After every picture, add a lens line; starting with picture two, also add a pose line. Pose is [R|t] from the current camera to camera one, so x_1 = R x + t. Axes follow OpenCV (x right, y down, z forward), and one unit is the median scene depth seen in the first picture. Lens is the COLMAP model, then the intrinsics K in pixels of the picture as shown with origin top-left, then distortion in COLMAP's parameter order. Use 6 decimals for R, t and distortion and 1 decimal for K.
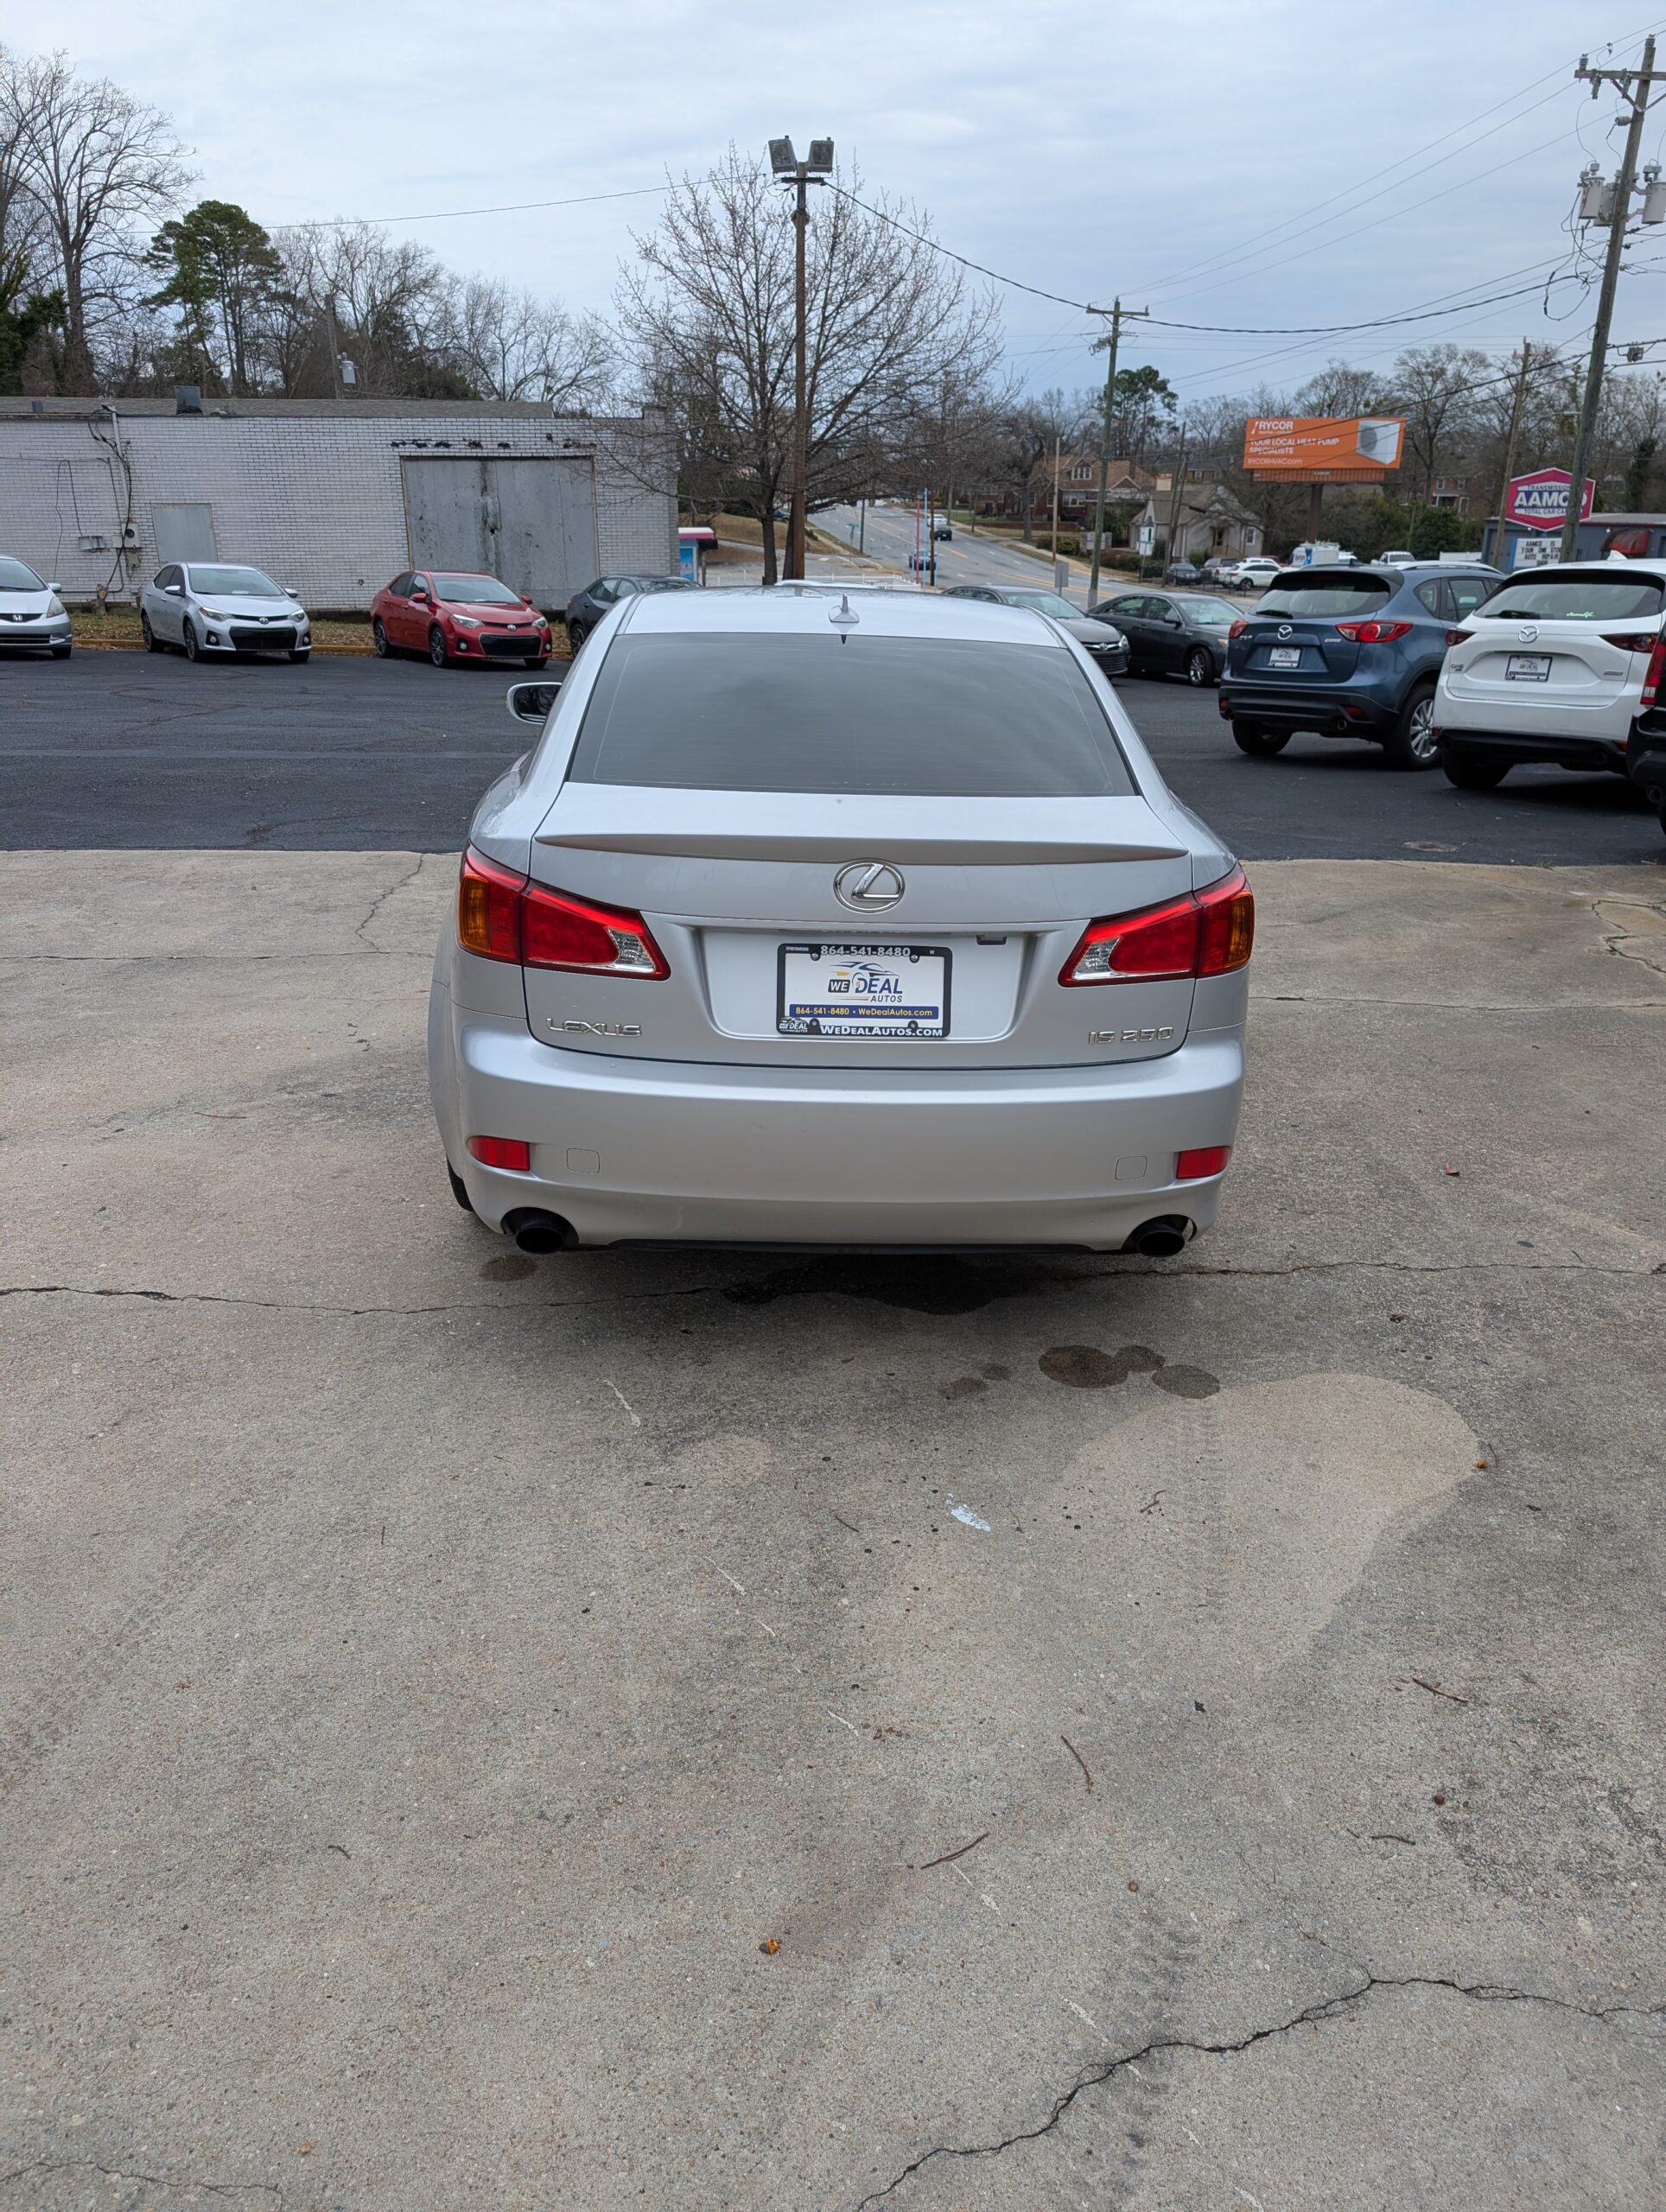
lens RADIAL K [[1589.5, 0, 844.9], [0, 1589.5, 1106.7], [0, 0, 1]] dist [0.015371, -0.011467]
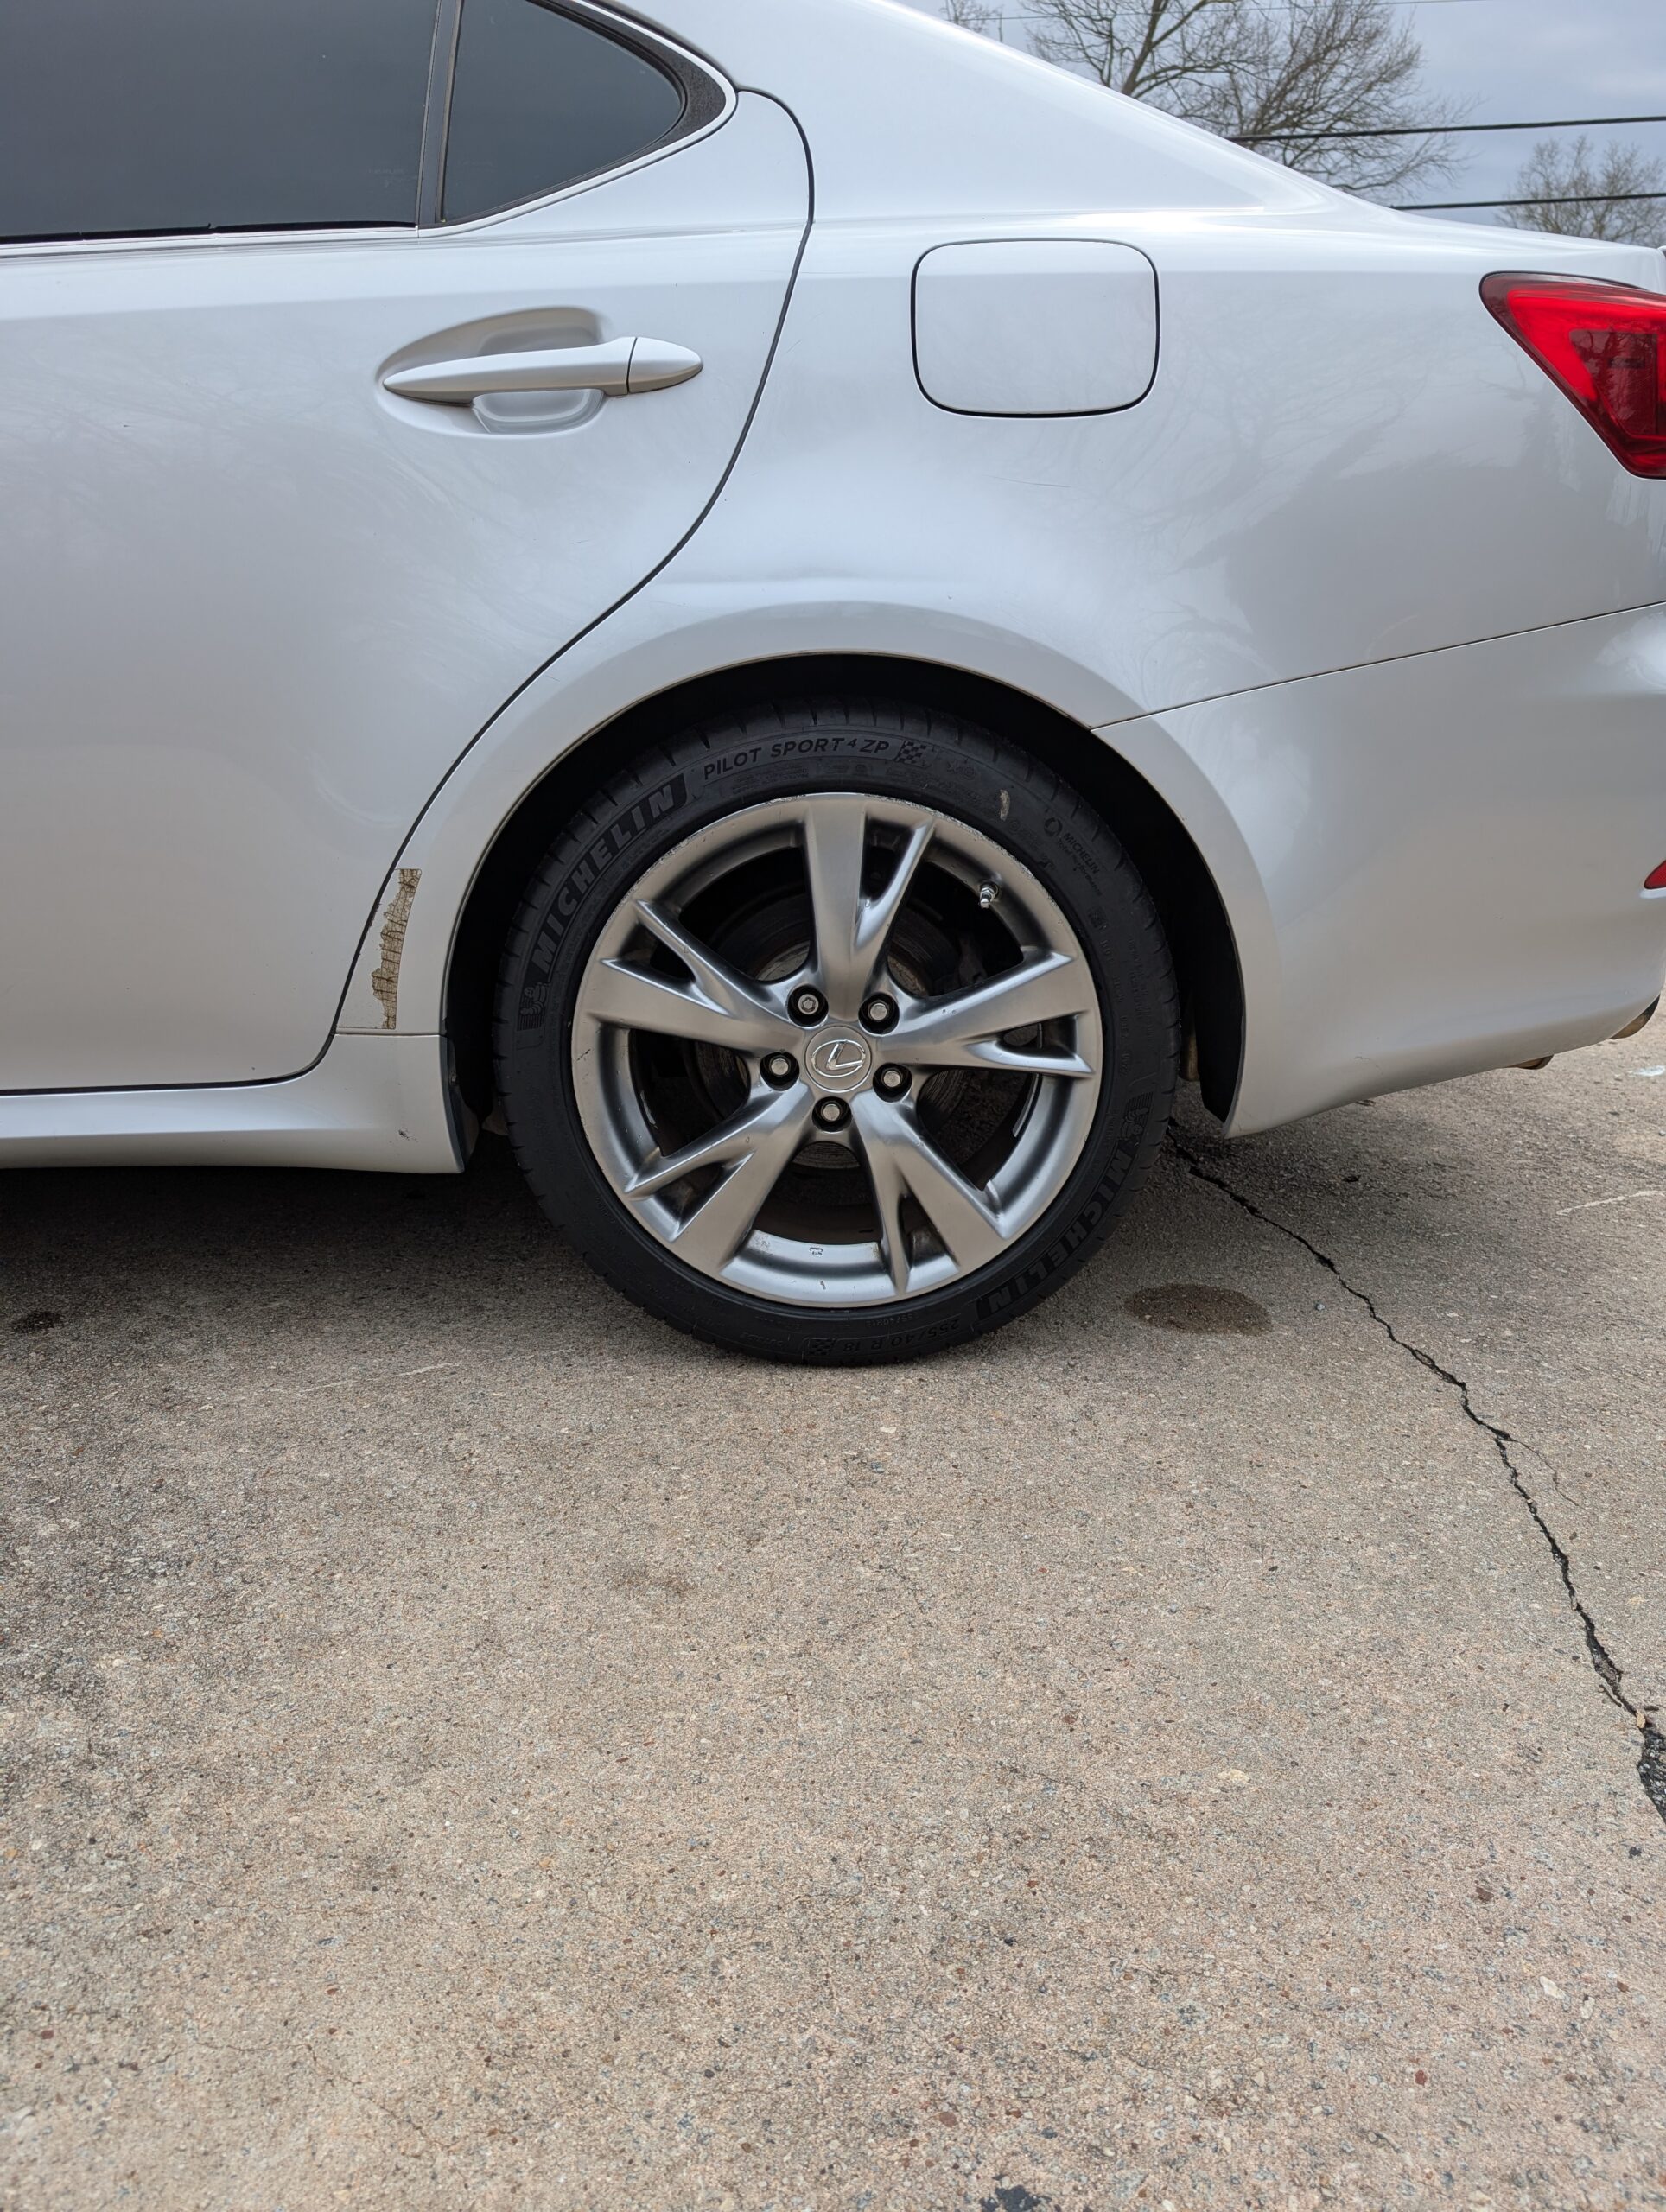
lens RADIAL K [[1589.5, 0, 853.2], [0, 1589.5, 1106.8], [0, 0, 1]] dist [0.015371, -0.011467]
pose [[0.032372, -0.325991, 0.944819, -0.172083], [0.347288, 0.890081, 0.295206, -0.034977], [-0.937200, 0.318567, 0.142026, 0.267043]]
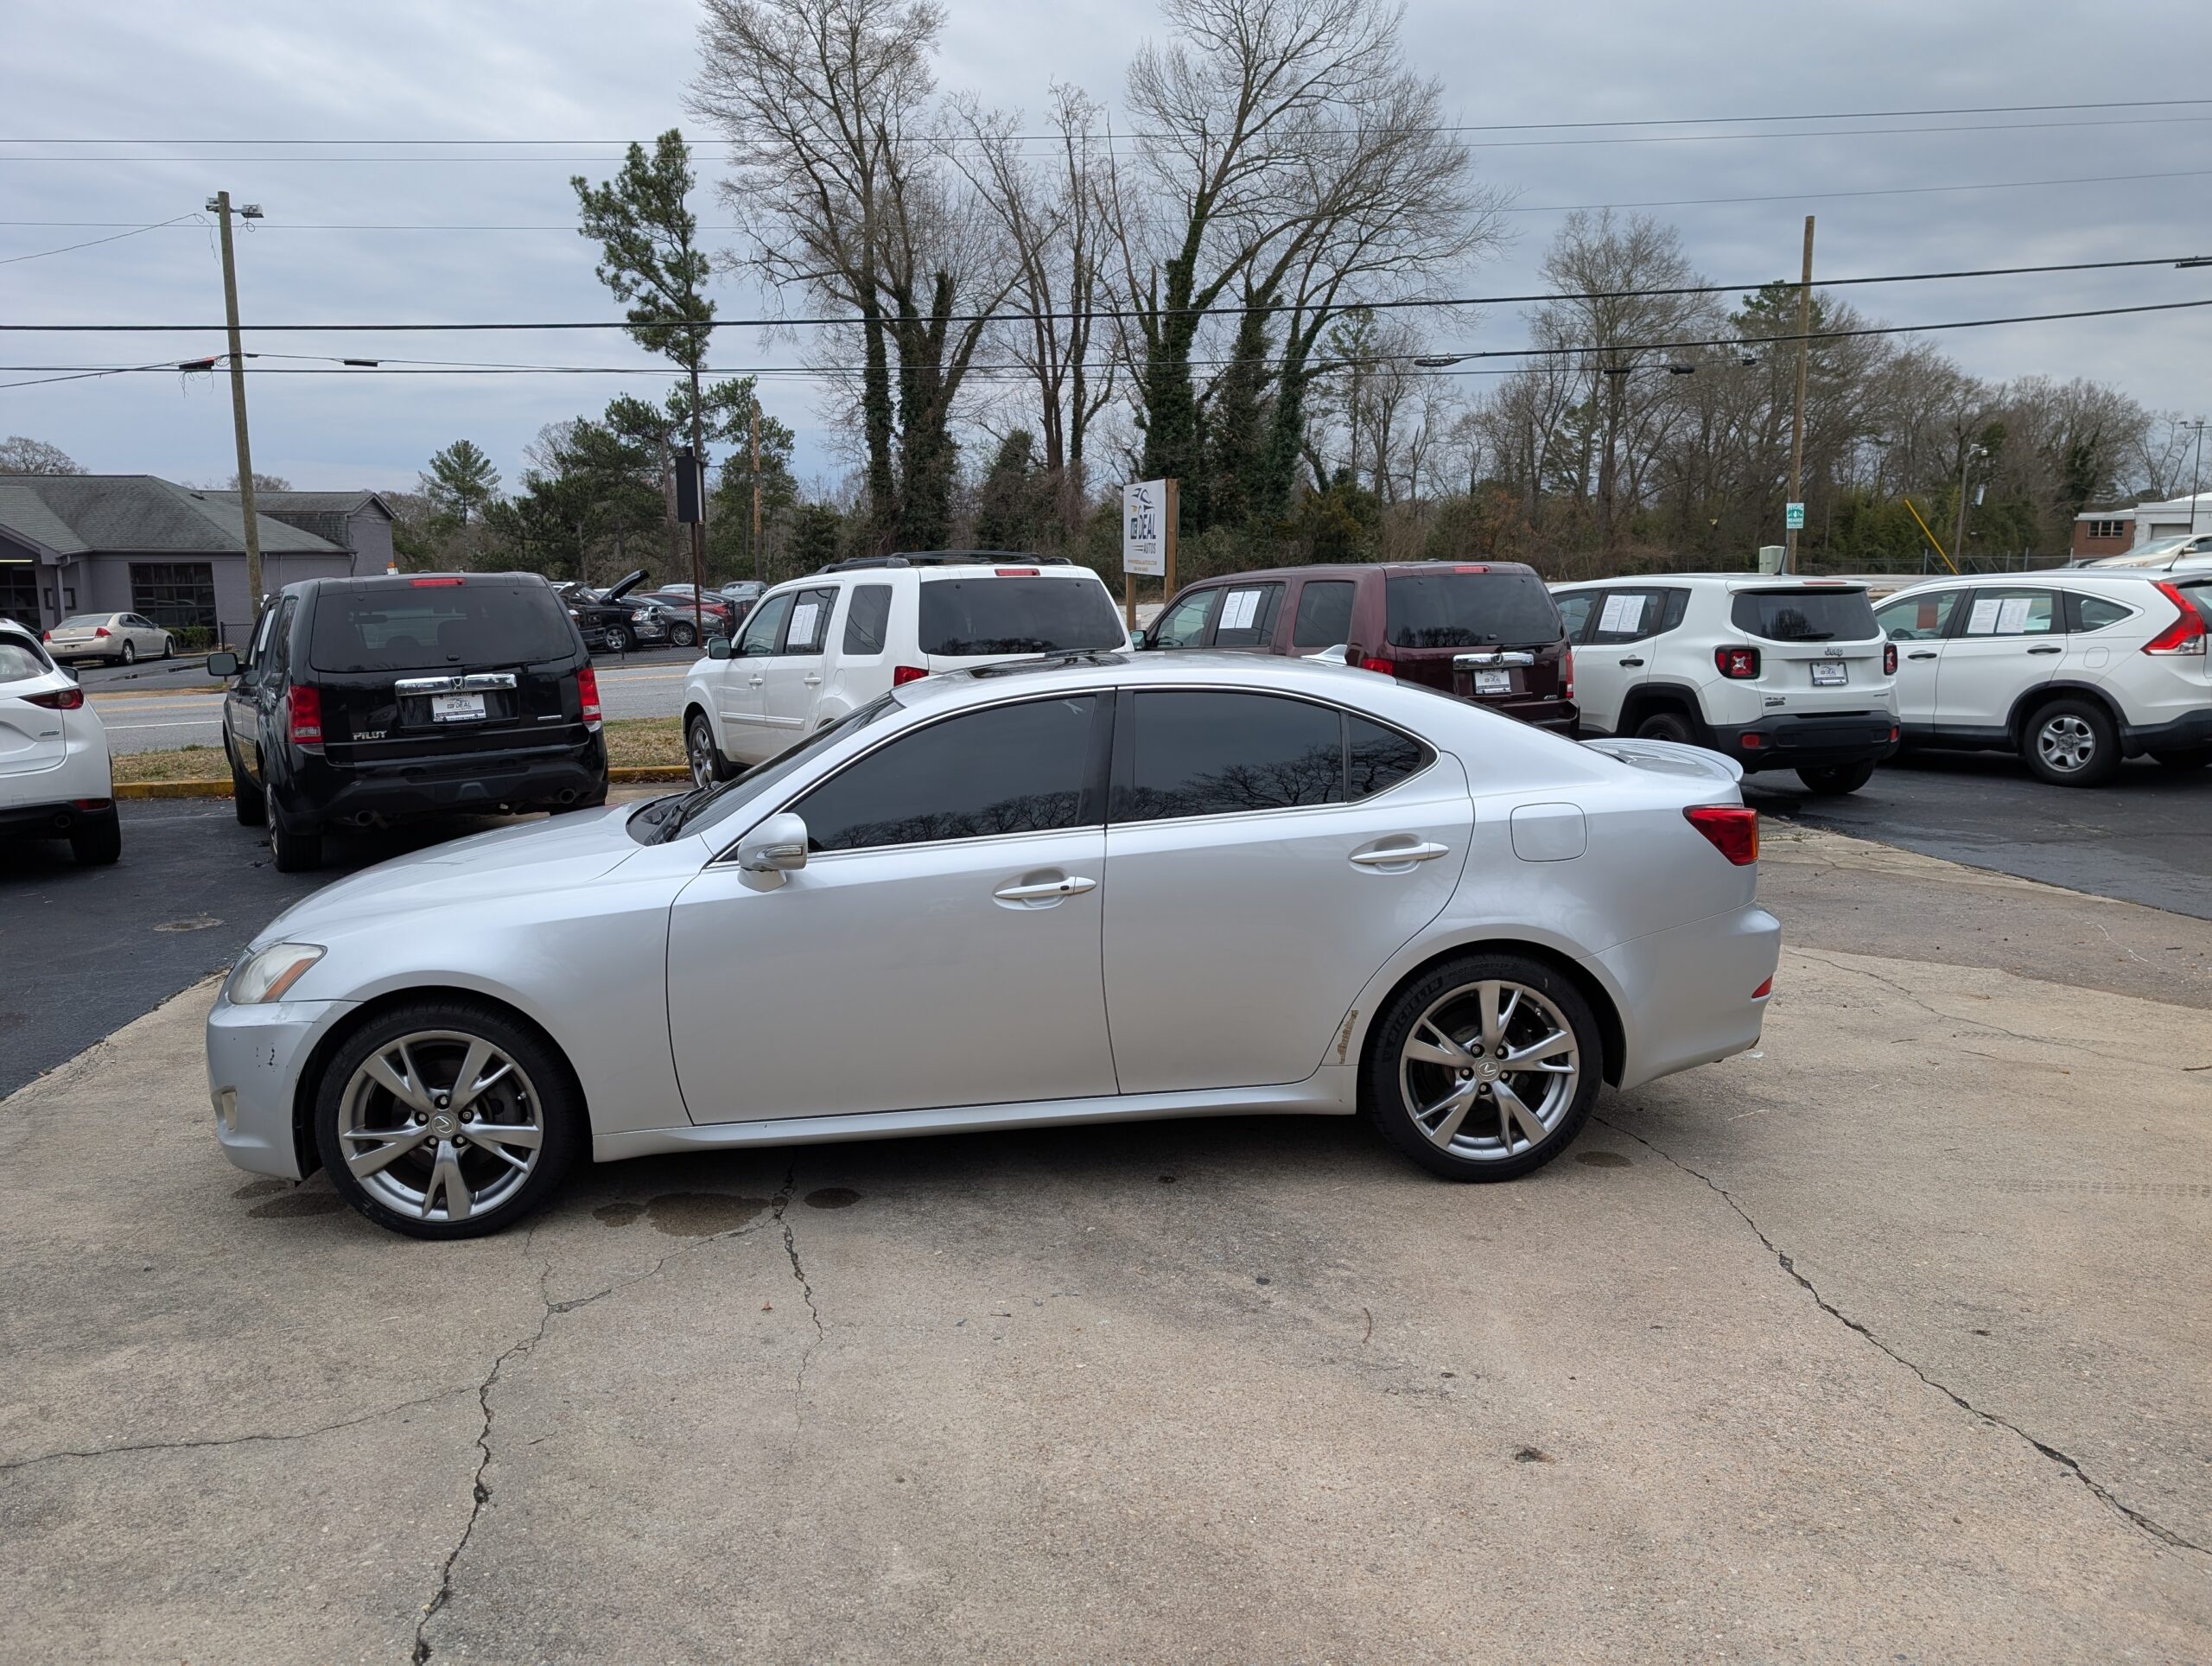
lens RADIAL K [[1589.5, 0, 1088.5], [0, 1589.5, 819.8], [0, 0, 1]] dist [0.015371, -0.011467]
pose [[-0.050001, -0.170972, 0.984006, -0.366797], [0.353114, 0.918579, 0.177547, -0.135965], [-0.934243, 0.356344, 0.014443, 0.334866]]
